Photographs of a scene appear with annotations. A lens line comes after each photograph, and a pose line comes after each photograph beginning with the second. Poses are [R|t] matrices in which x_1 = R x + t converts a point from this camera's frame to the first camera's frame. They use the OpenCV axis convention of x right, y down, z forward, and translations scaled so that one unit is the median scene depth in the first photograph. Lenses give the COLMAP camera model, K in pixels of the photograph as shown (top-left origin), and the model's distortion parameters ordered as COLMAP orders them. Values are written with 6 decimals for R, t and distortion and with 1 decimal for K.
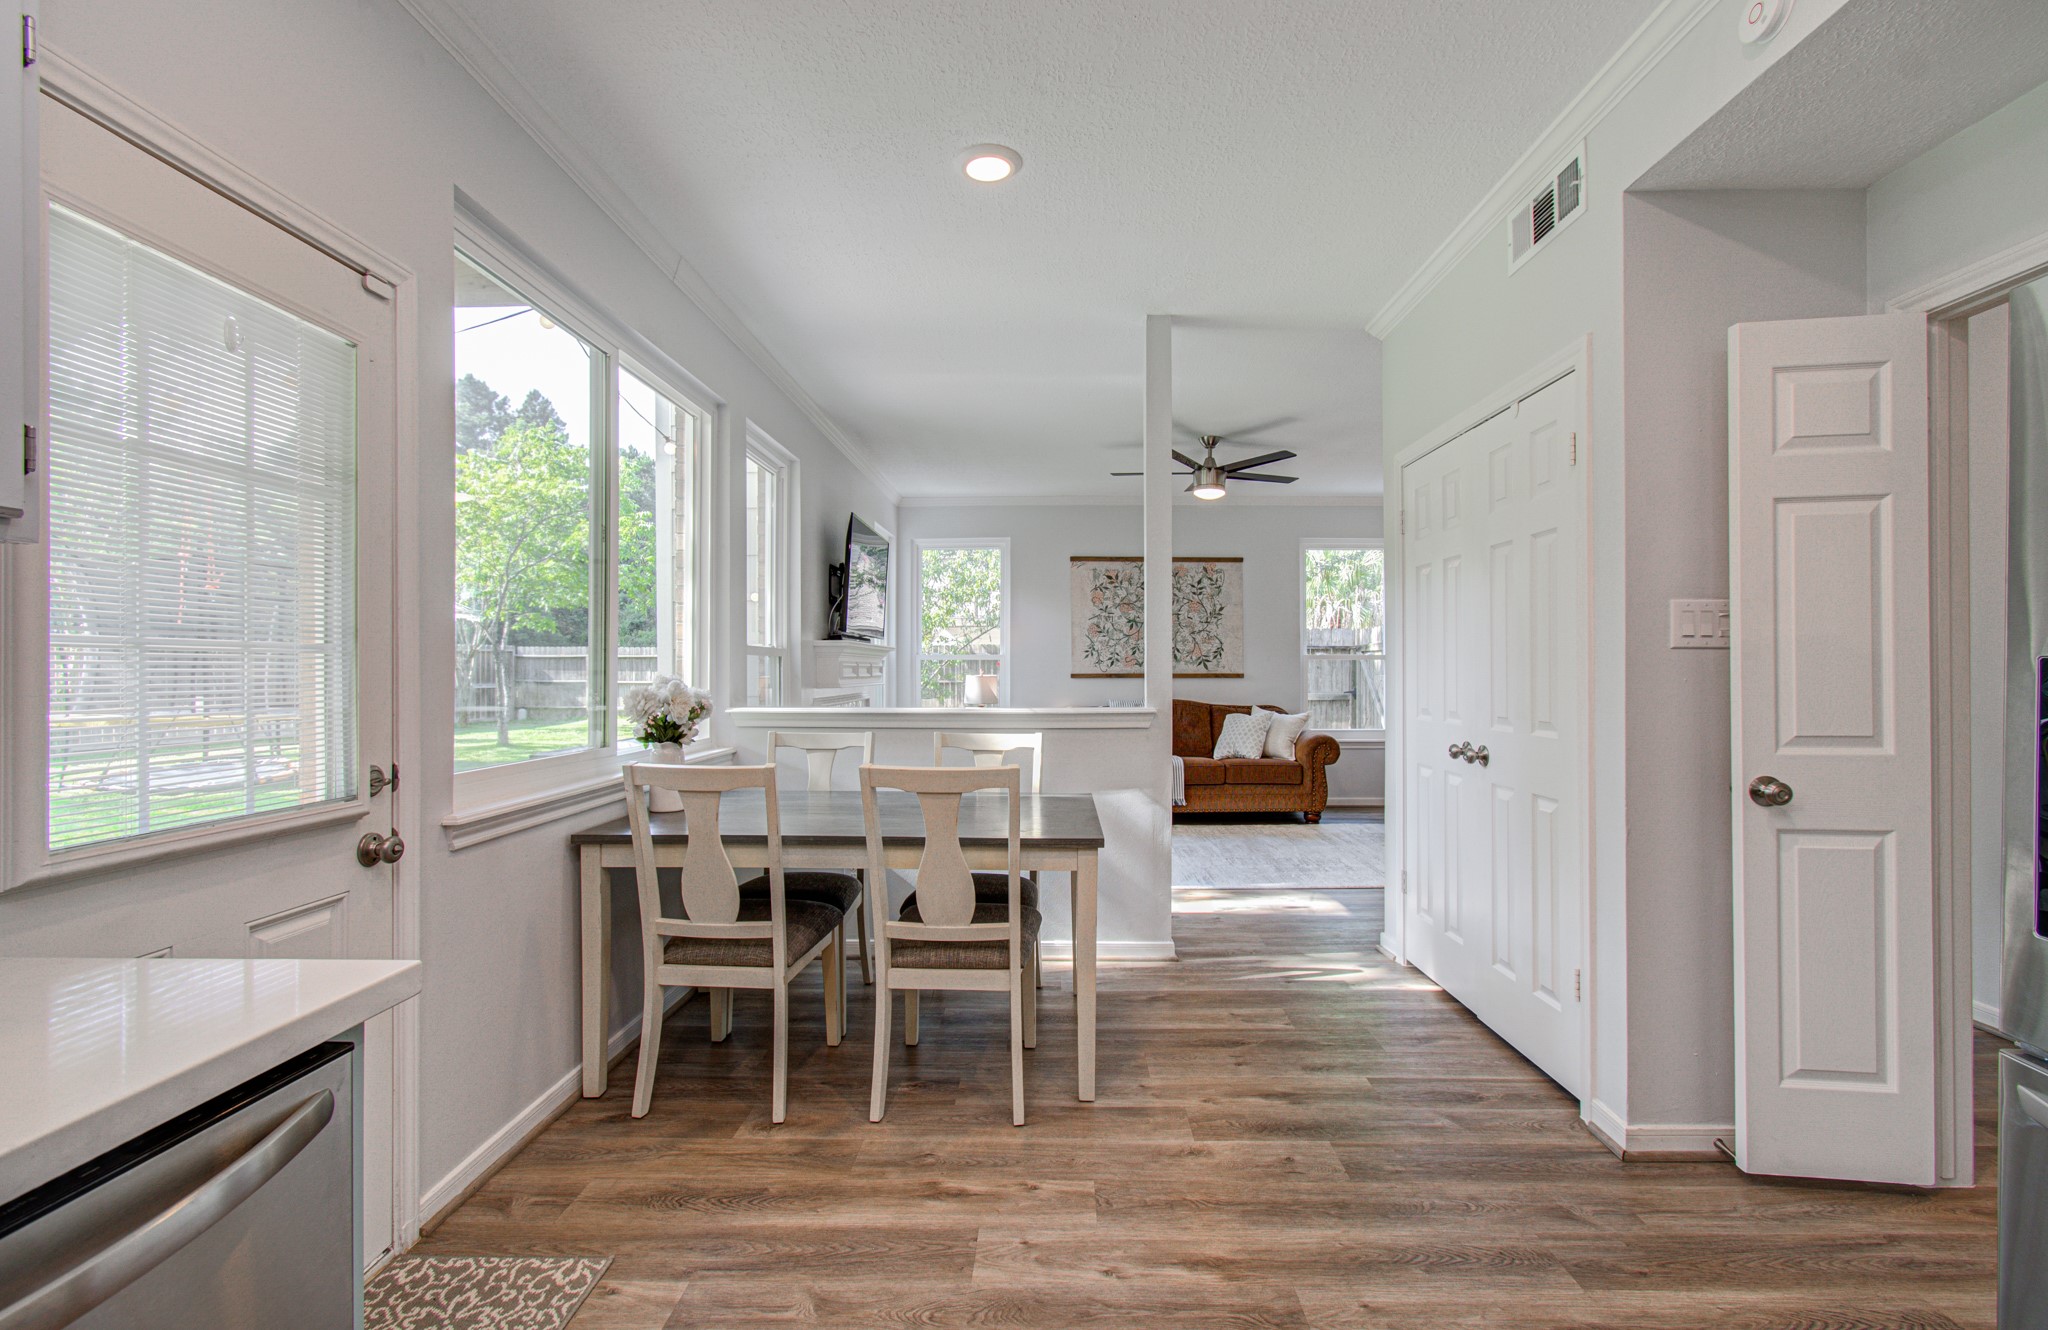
lens RADIAL K [[883.3, 0, 1029.1], [0, 883.3, 661.4], [0, 0, 1]] dist [-0.004613, 0.000504]
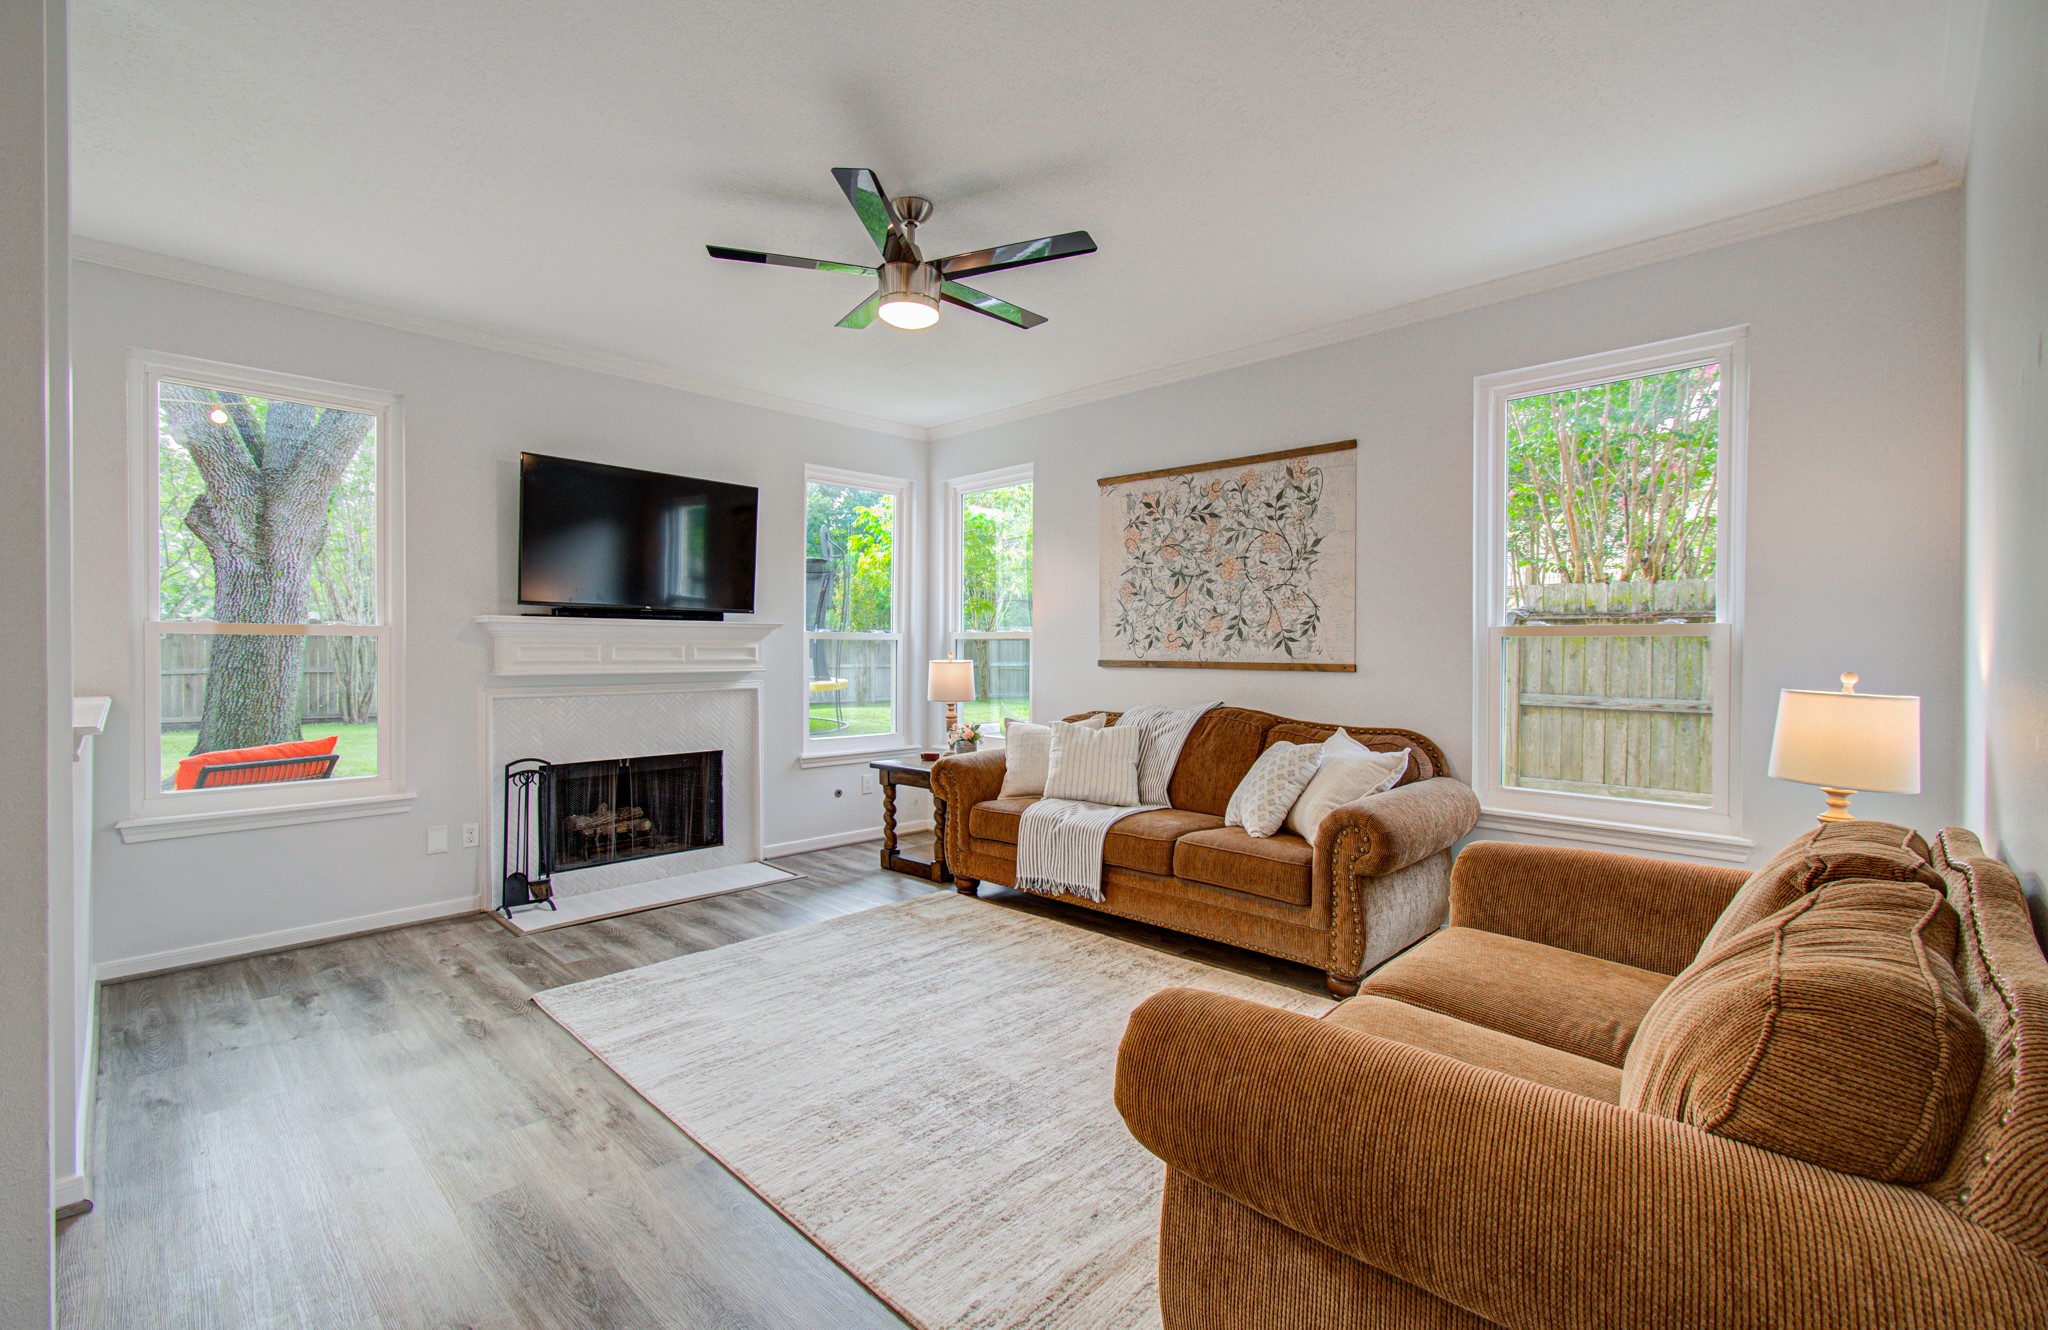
lens RADIAL K [[883.3, 0, 1027.3], [0, 883.3, 654.3], [0, 0, 1]] dist [-0.004613, 0.000504]
pose [[0.742853, 0.007855, -0.669408, 0.444679], [0.003797, 0.999866, 0.015946, -0.000886], [0.669444, -0.014387, 0.742723, 0.485077]]
